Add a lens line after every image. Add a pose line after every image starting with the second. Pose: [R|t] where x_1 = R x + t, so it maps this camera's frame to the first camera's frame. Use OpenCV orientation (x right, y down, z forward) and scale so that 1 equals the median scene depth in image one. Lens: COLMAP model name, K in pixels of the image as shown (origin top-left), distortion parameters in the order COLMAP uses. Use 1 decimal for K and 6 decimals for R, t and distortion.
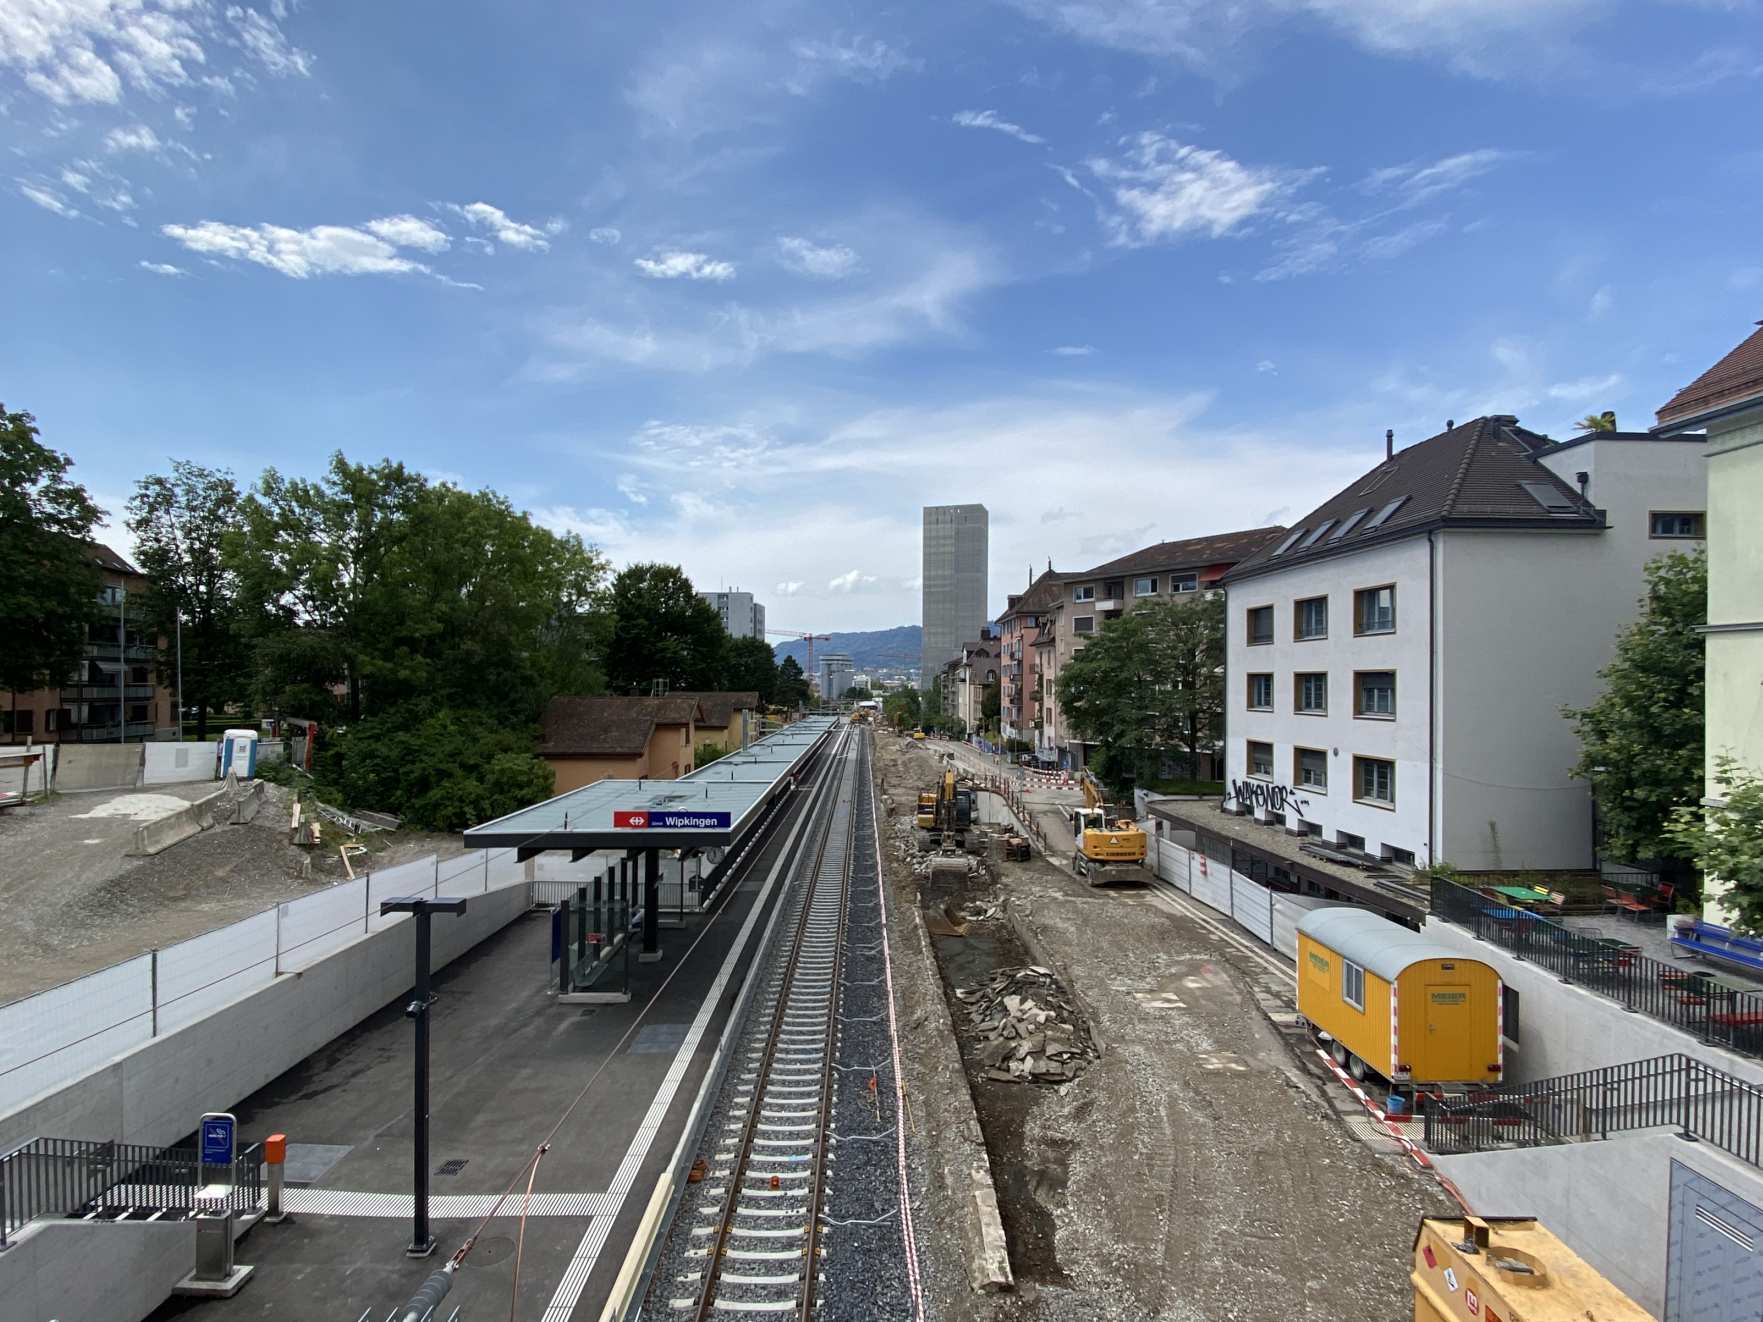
lens RADIAL K [[879.6, 0, 853.3], [0, 879.6, 668.3], [0, 0, 1]] dist [0.027438, -0.000196]
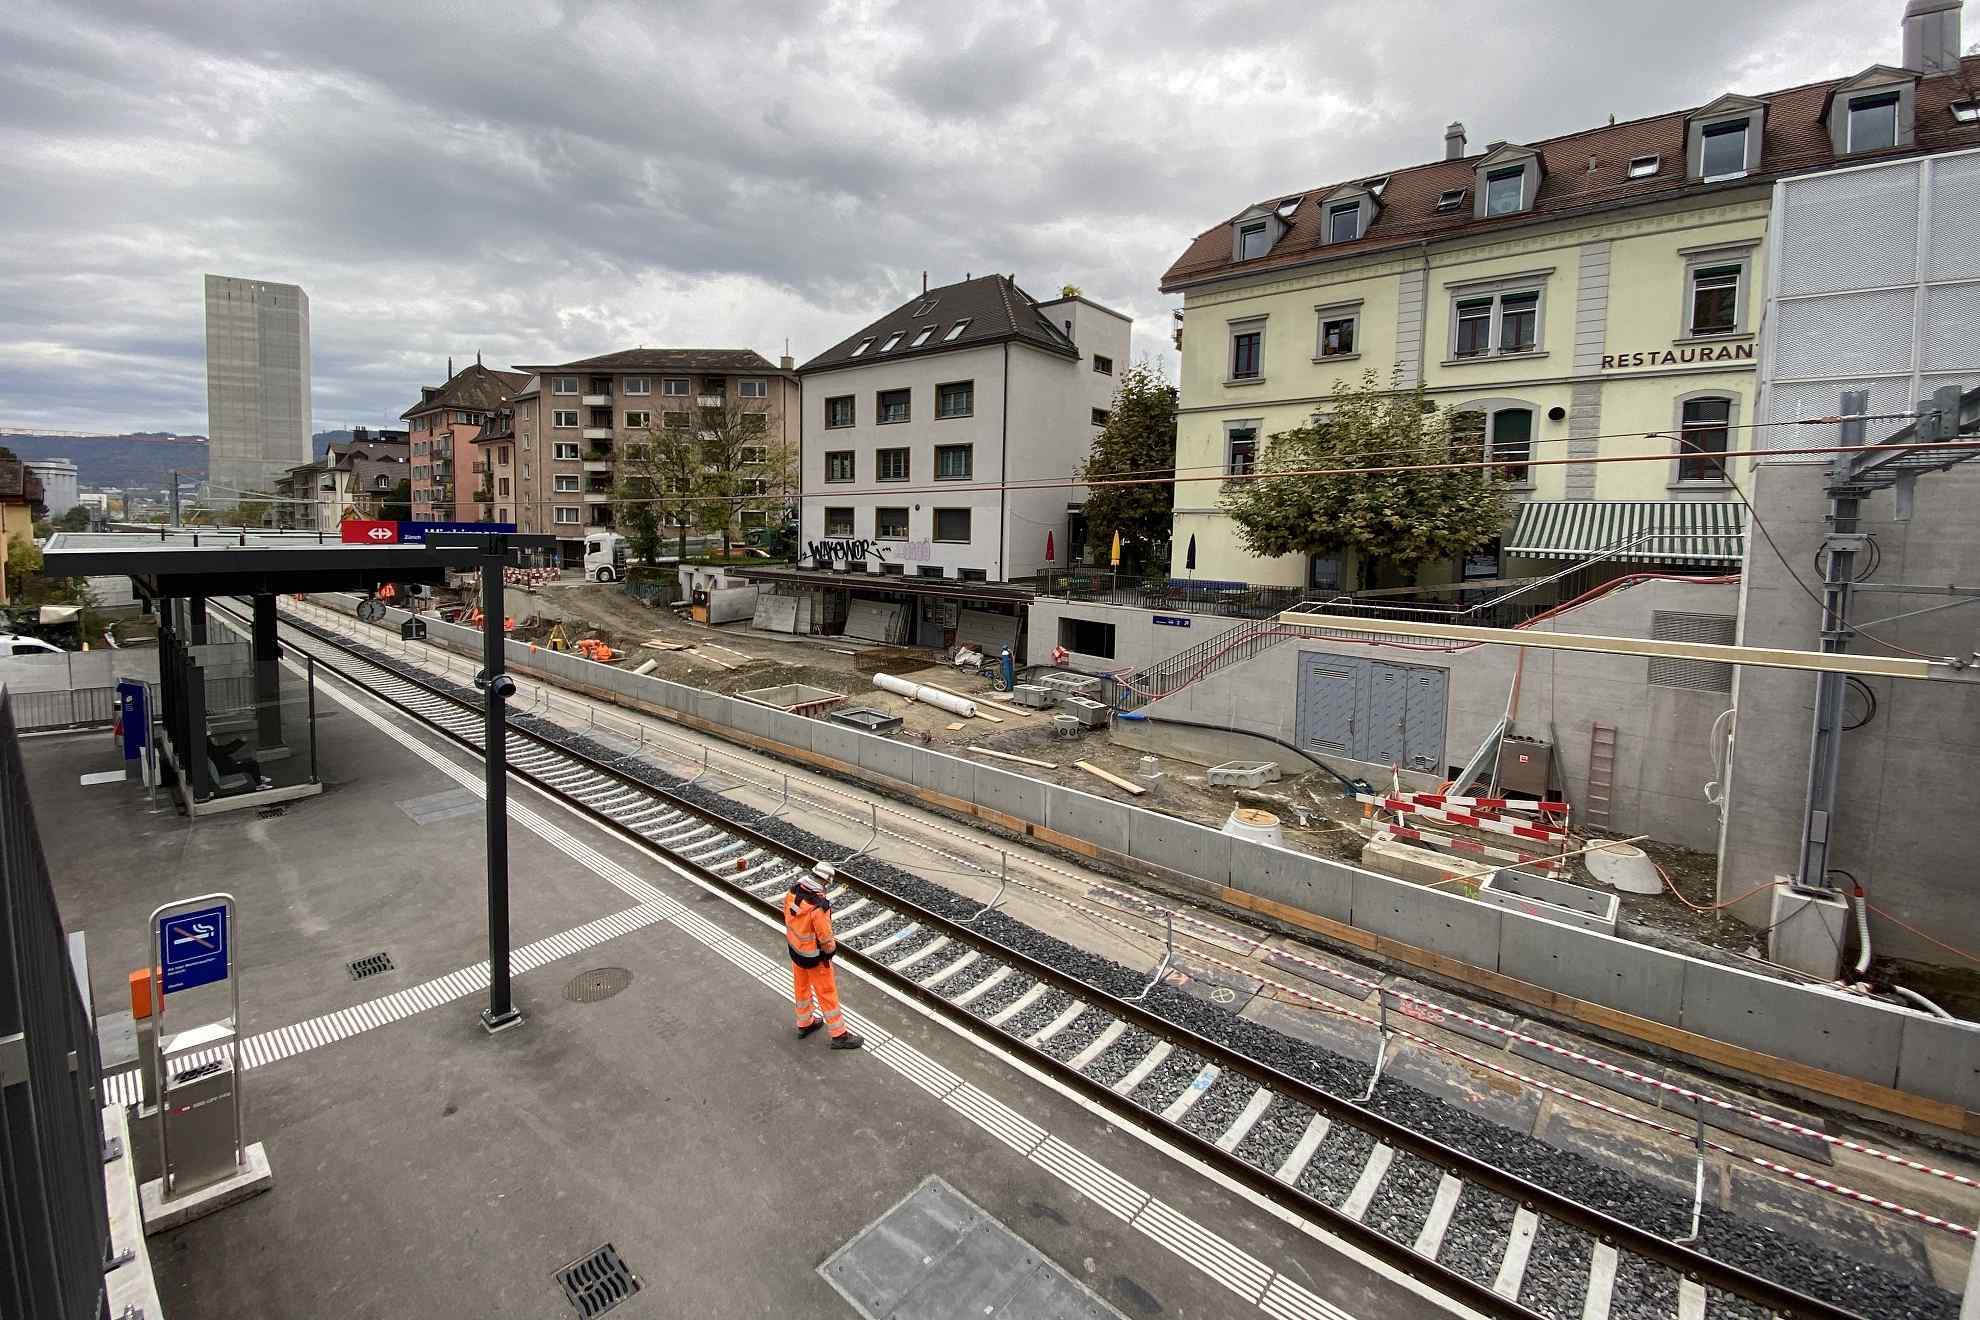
lens RADIAL K [[797.7, 0, 941.3], [0, 797.7, 646.9], [0, 0, 1]] dist [0.000606, -0.022297]
pose [[0.645966, -0.091240, 0.757894, -0.309683], [-0.036500, 0.988004, 0.150052, 0.100668], [-0.762493, -0.124592, 0.634887, 0.149231]]
